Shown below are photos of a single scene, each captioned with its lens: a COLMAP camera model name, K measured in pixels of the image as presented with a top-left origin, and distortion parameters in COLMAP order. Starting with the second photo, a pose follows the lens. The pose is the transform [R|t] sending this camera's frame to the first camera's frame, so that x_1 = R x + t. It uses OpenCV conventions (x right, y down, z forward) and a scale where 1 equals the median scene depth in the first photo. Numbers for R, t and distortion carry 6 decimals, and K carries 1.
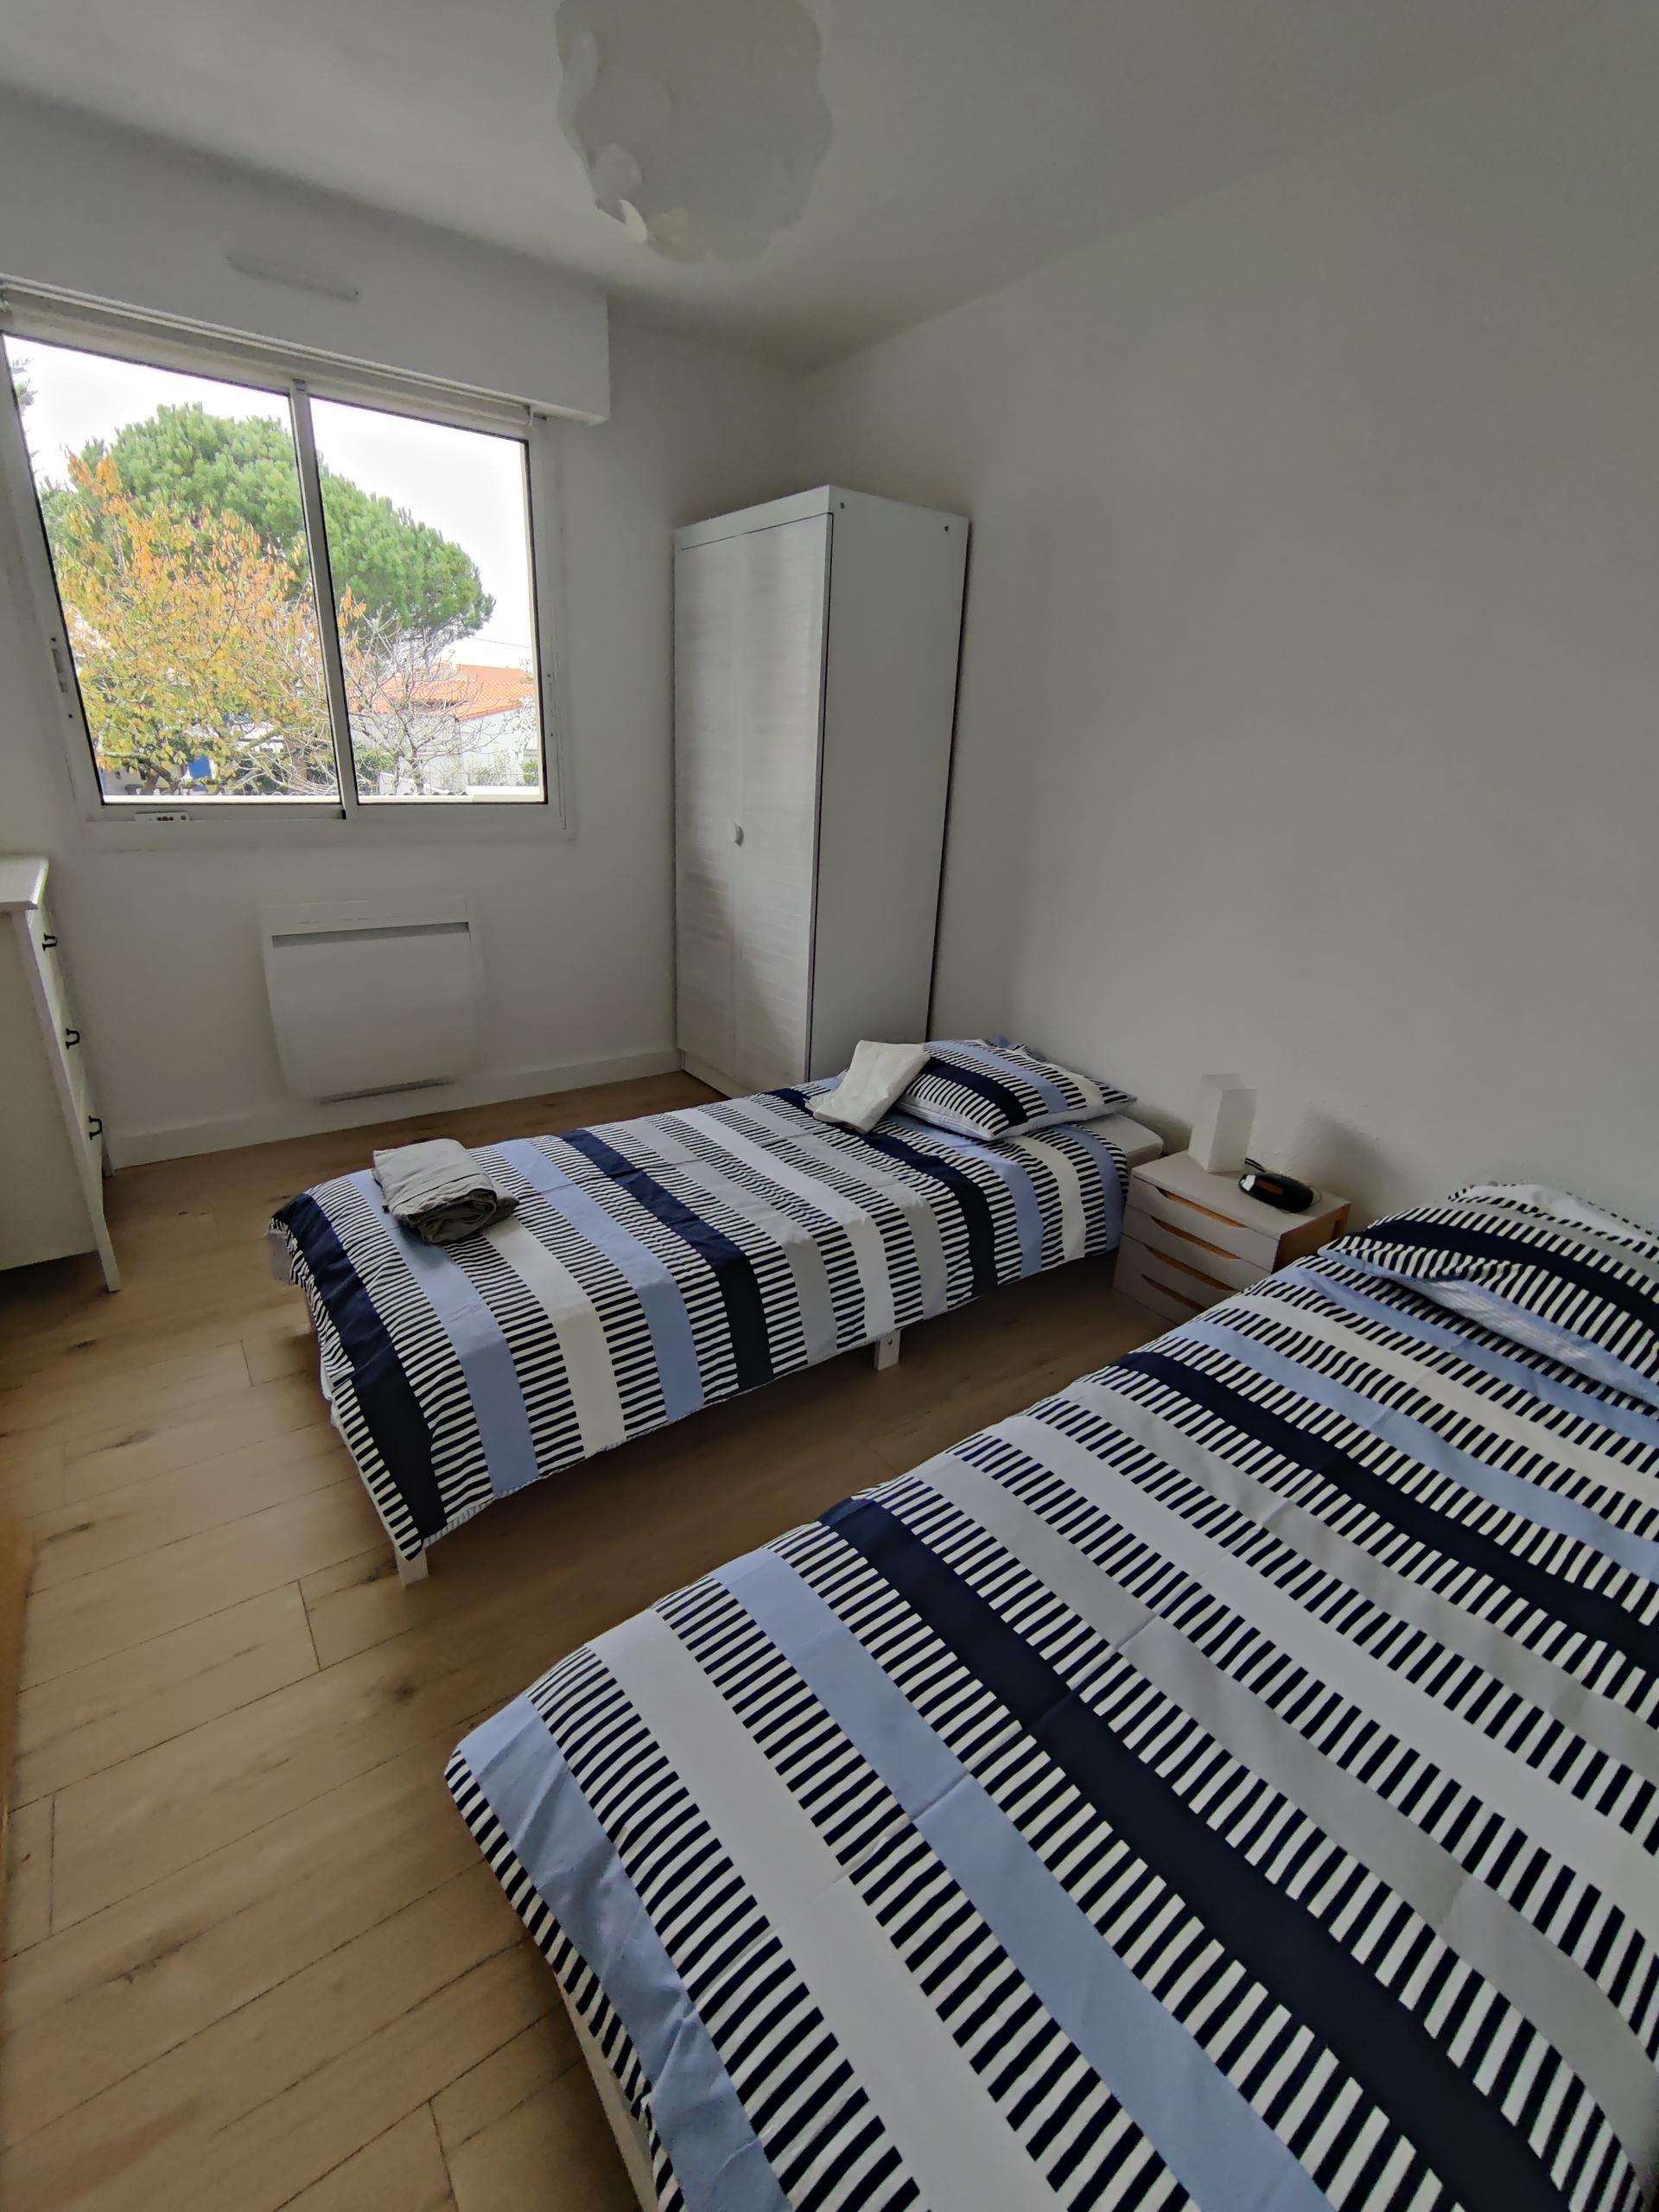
lens RADIAL K [[948.0, 0, 829.5], [0, 948.0, 1106.0], [0, 0, 1]] dist [-0.003699, 0.000040]
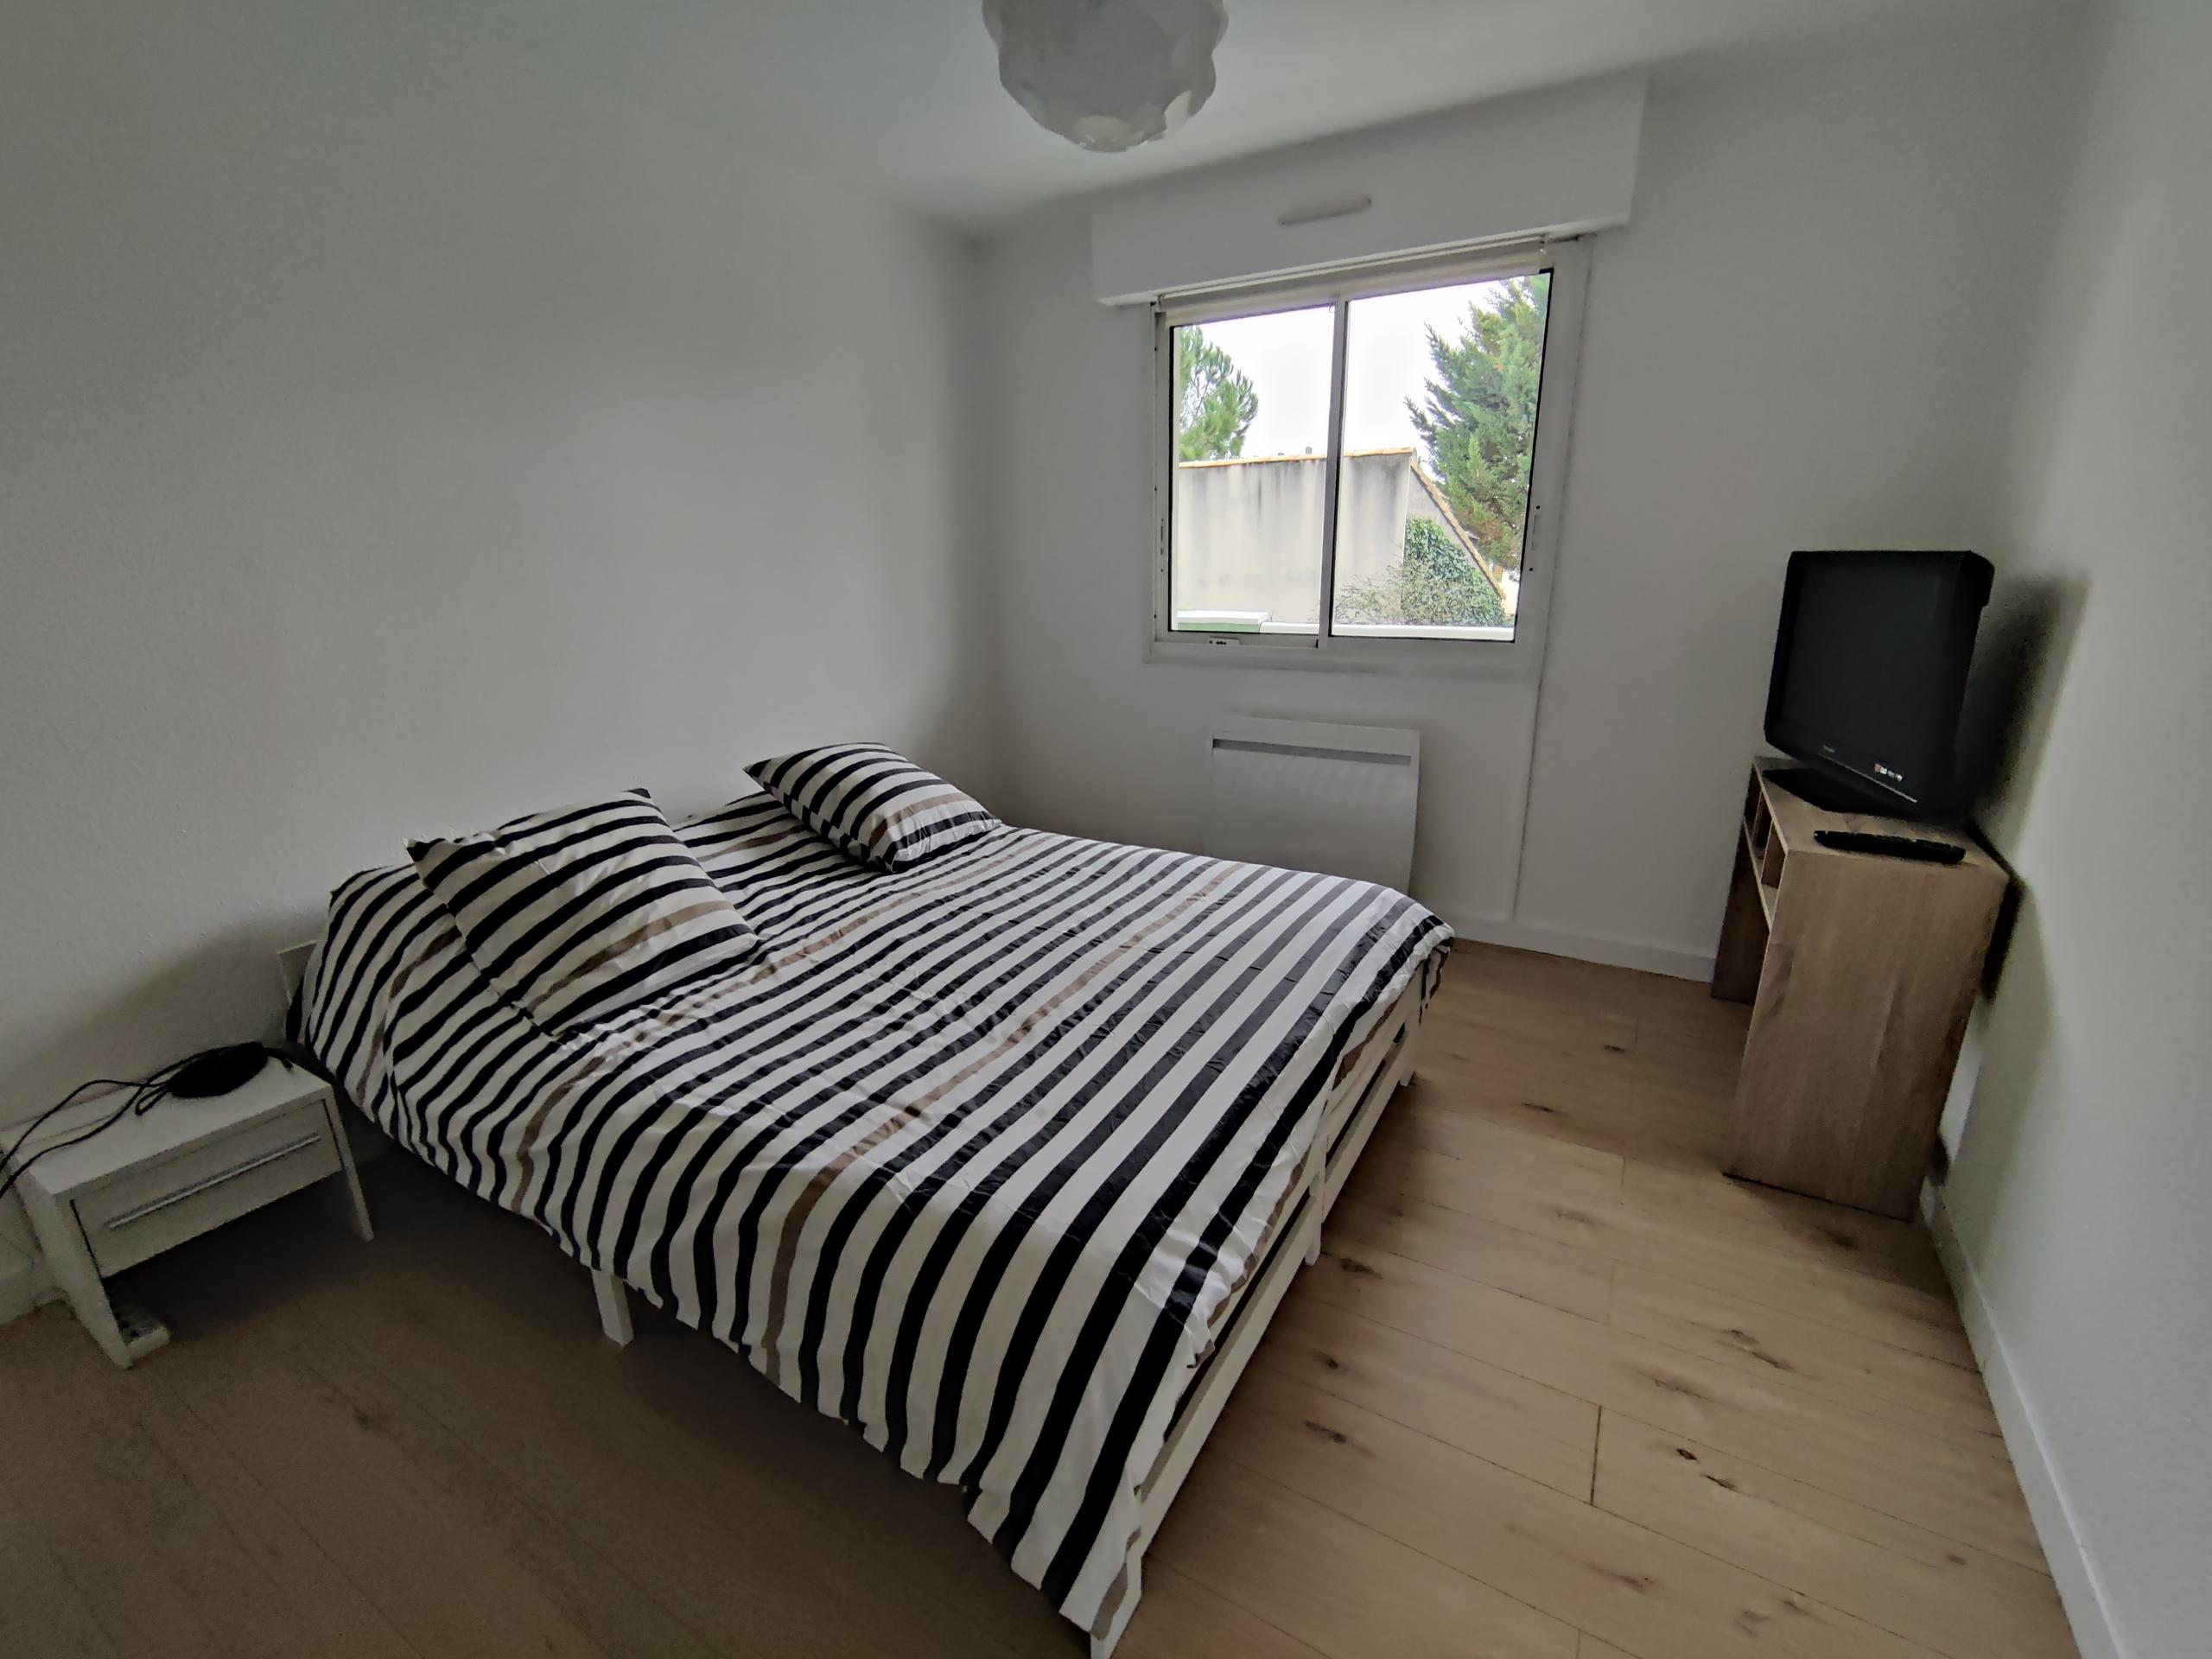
lens RADIAL K [[948.0, 0, 1106.0], [0, 948.0, 829.5], [0, 0, 1]] dist [-0.003699, 0.000040]
pose [[0.422080, 0.203072, -0.883521, 0.448812], [-0.294415, 0.952467, 0.078269, -0.116735], [0.857419, 0.227087, 0.461805, 0.317763]]
